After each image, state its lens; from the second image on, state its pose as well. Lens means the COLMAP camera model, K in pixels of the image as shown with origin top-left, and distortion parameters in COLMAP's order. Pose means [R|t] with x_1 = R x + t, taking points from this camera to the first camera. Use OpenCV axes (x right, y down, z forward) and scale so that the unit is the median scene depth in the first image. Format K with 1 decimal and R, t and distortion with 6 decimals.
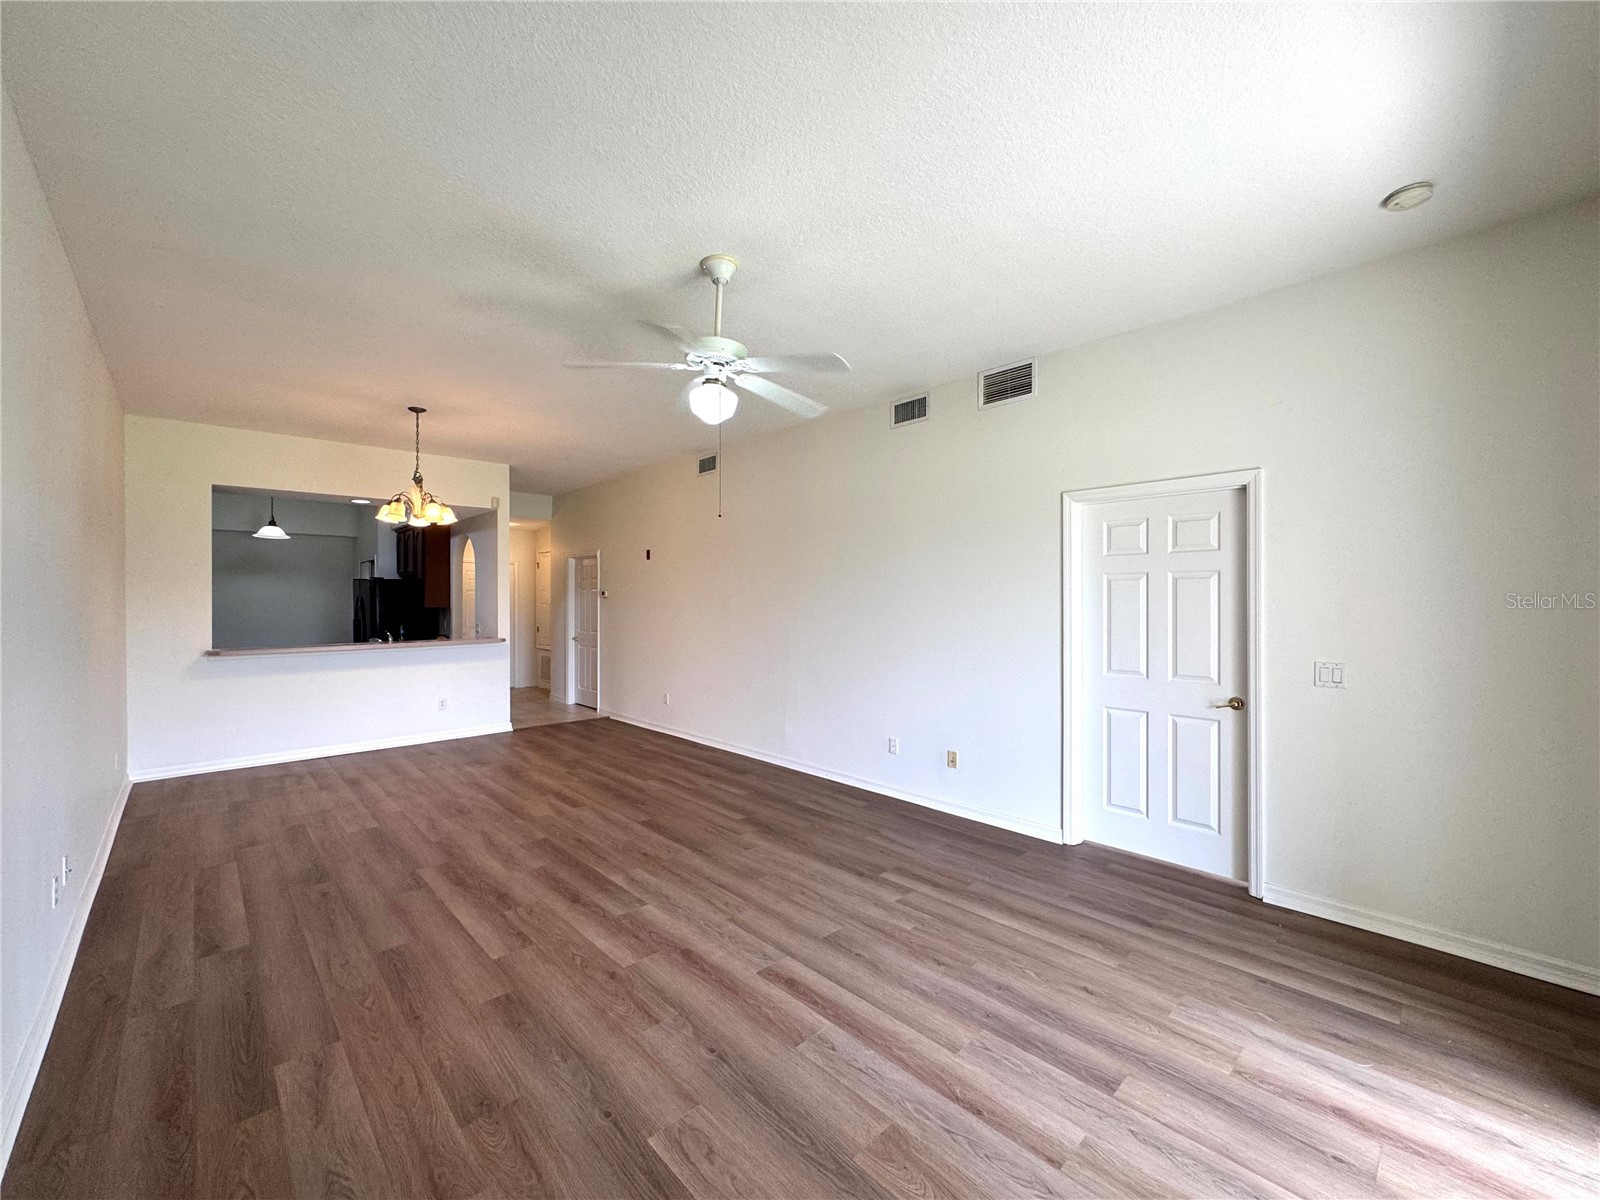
lens RADIAL K [[636.6, 0, 796.2], [0, 636.6, 601.8], [0, 0, 1]] dist [0.000308, -0.000343]
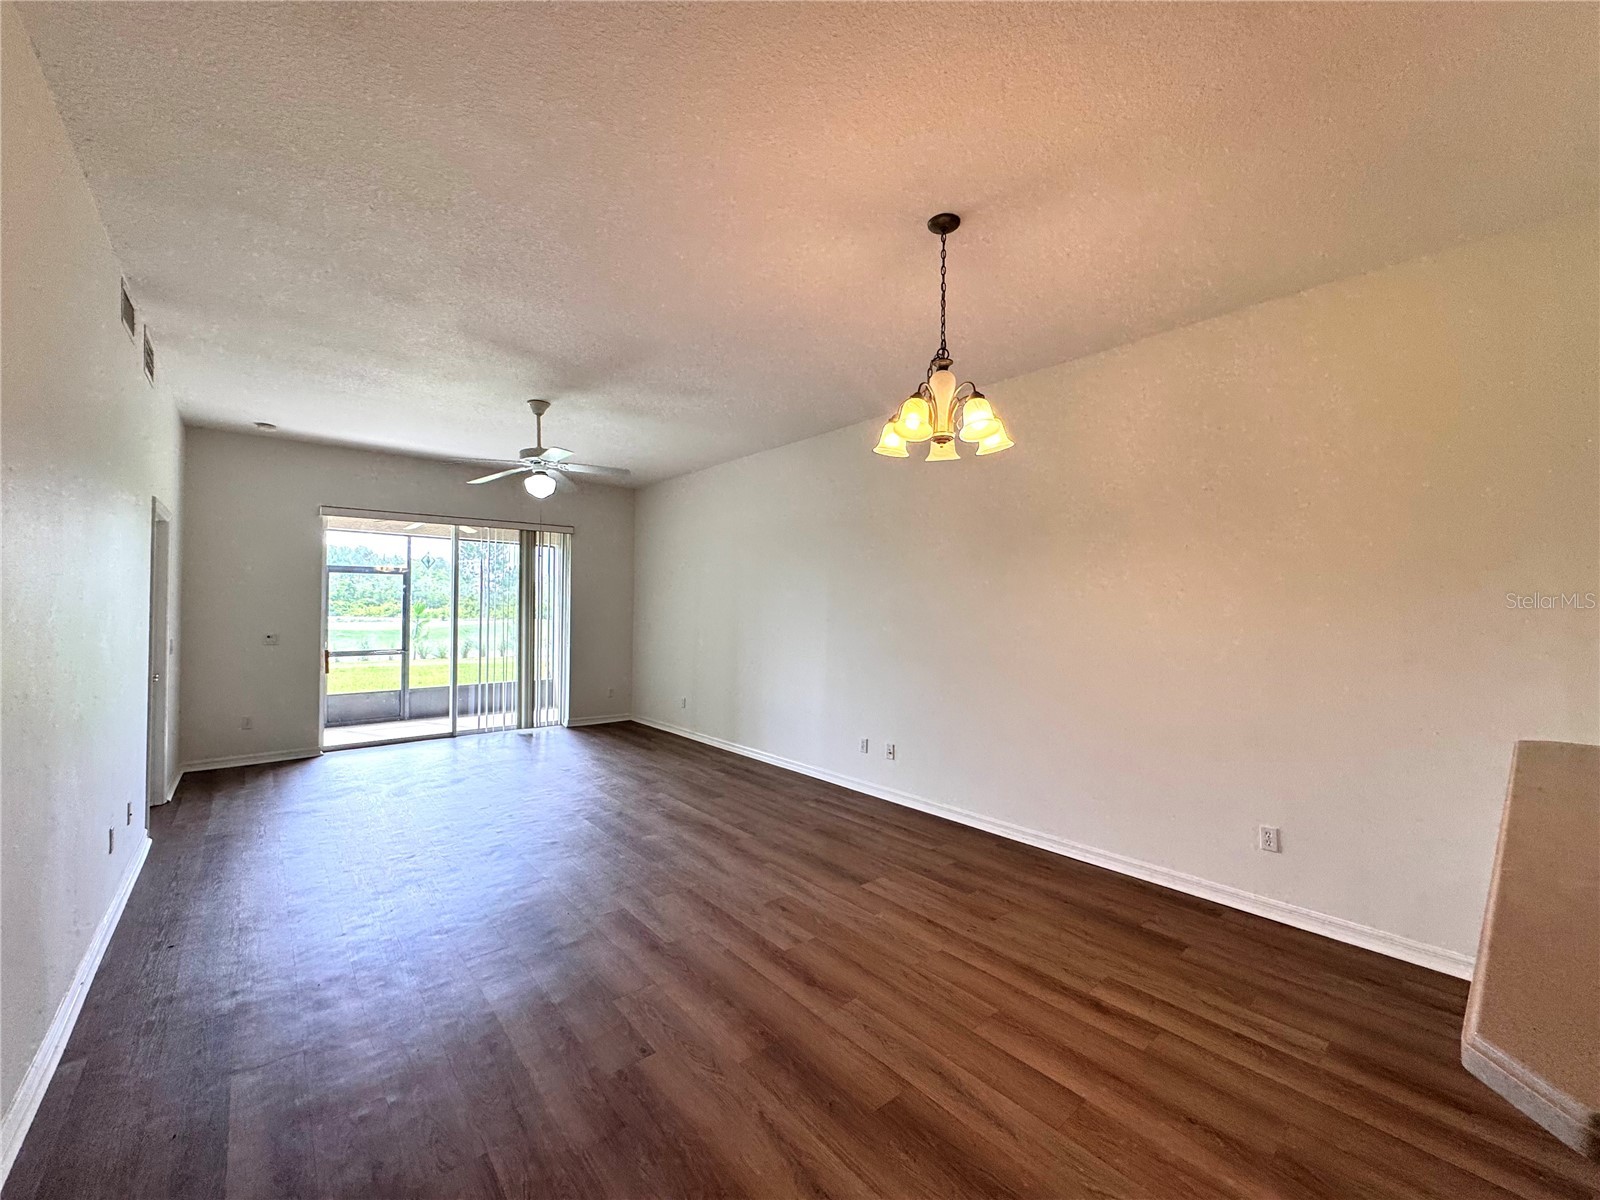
lens RADIAL K [[636.6, 0, 795.7], [0, 636.6, 599.5], [0, 0, 1]] dist [0.000308, -0.000343]
pose [[-0.998037, -0.006333, 0.062305, -0.787473], [-0.007612, 0.999765, -0.020312, 0.013959], [-0.062162, -0.020746, -0.997850, 2.293548]]
